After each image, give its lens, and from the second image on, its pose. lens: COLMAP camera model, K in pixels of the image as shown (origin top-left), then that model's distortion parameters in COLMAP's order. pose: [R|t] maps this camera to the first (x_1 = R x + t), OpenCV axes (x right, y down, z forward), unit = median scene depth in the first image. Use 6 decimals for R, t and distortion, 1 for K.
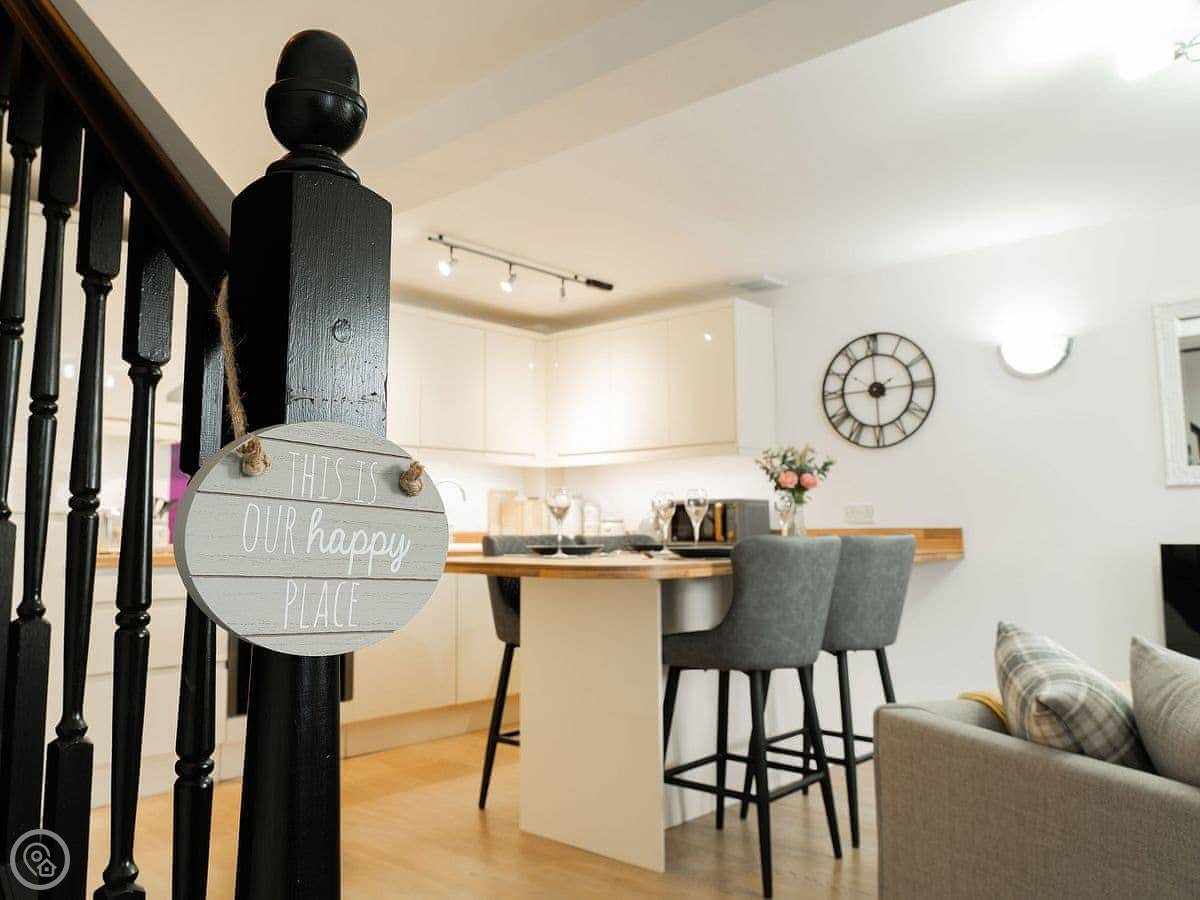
lens RADIAL K [[976.8, 0, 559.1], [0, 976.8, 448.0], [0, 0, 1]] dist [0.000826, 0.005231]
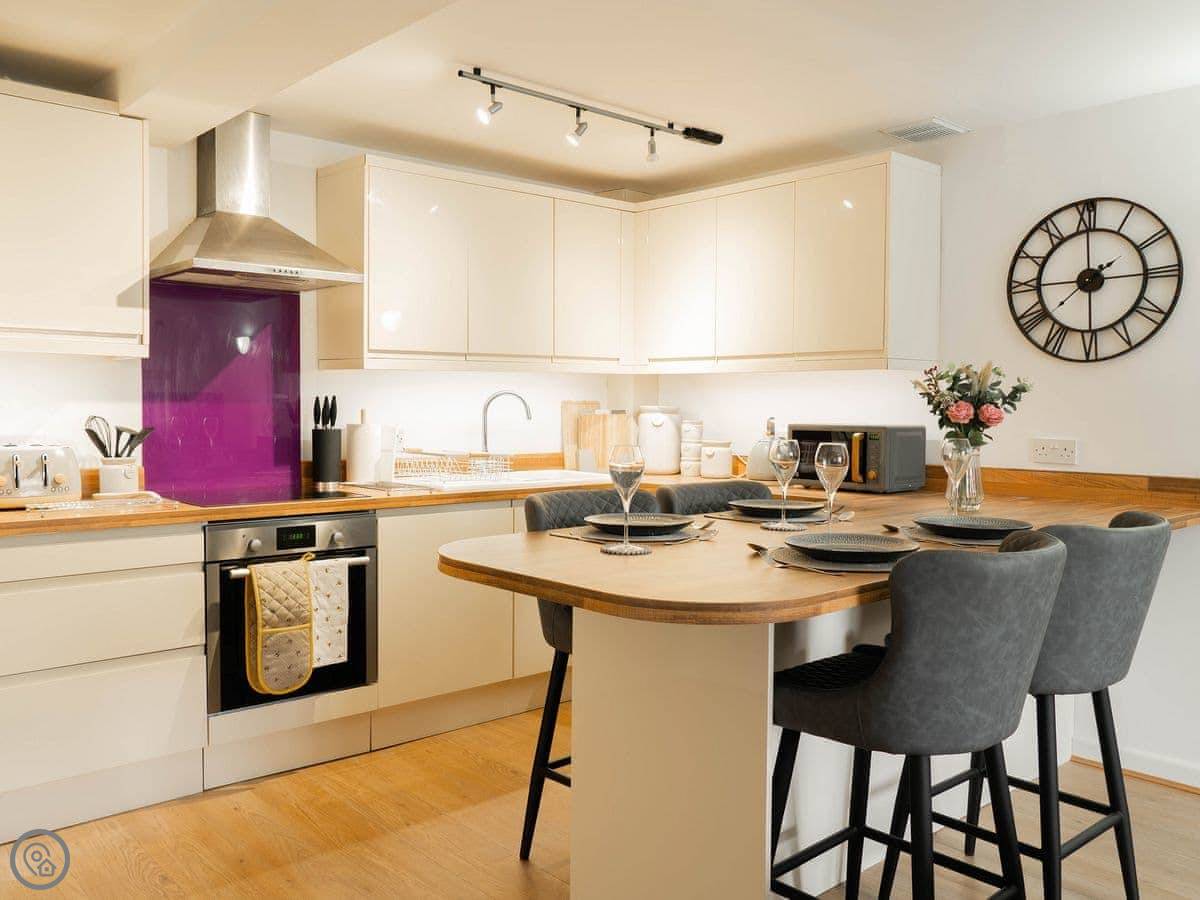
lens RADIAL K [[1010.0, 0, 565.6], [0, 1010.0, 452.5], [0, 0, 1]] dist [-0.003458, 0.007860]
pose [[0.994447, 0.013342, -0.104392, 0.023657], [0.000990, 0.990701, 0.136051, -0.037800], [0.105237, -0.135399, 0.985187, 0.229144]]
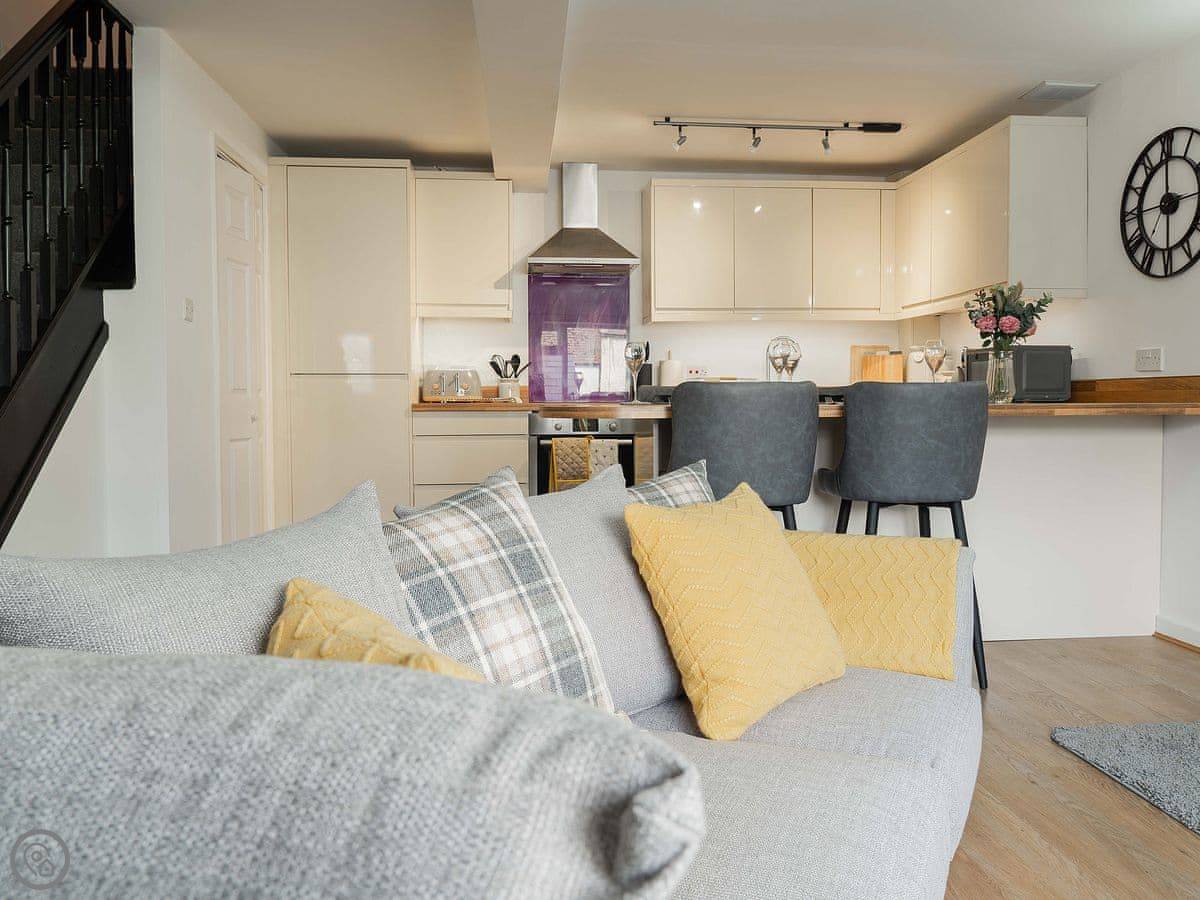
lens RADIAL K [[972.7, 0, 600.0], [0, 972.7, 450.0], [0, 0, 1]] dist [-0.010564, 0.004023]
pose [[0.739911, 0.036967, -0.671688, 0.554506], [0.058122, 0.991242, 0.118579, 0.020315], [0.670189, -0.126778, 0.731282, 0.090320]]
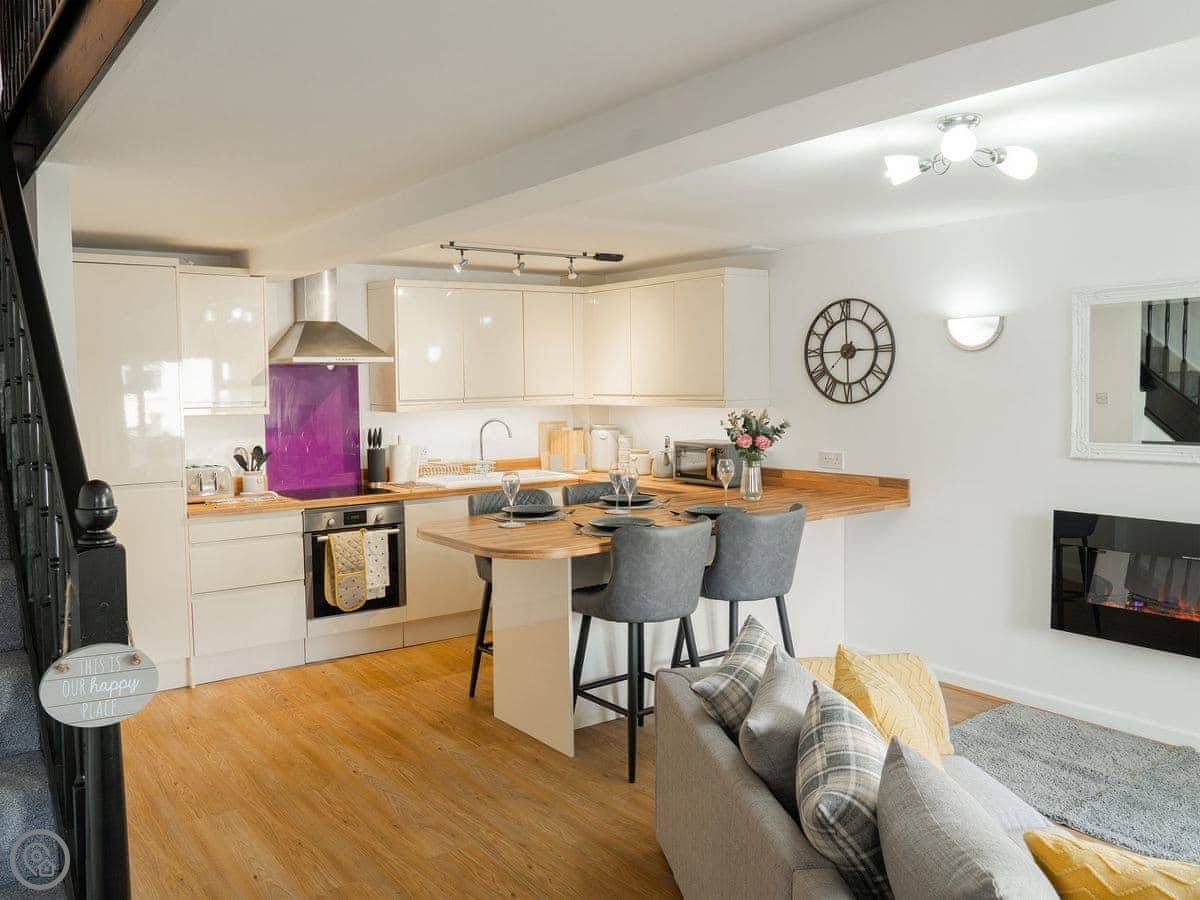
lens RADIAL K [[993.4, 0, 518.3], [0, 993.4, 455.0], [0, 0, 1]] dist [-0.000653, 0.003680]
pose [[0.972286, 0.005266, -0.233734, 0.239985], [0.033707, 0.986144, 0.162433, -0.148269], [0.231351, -0.165810, 0.958636, -0.202172]]
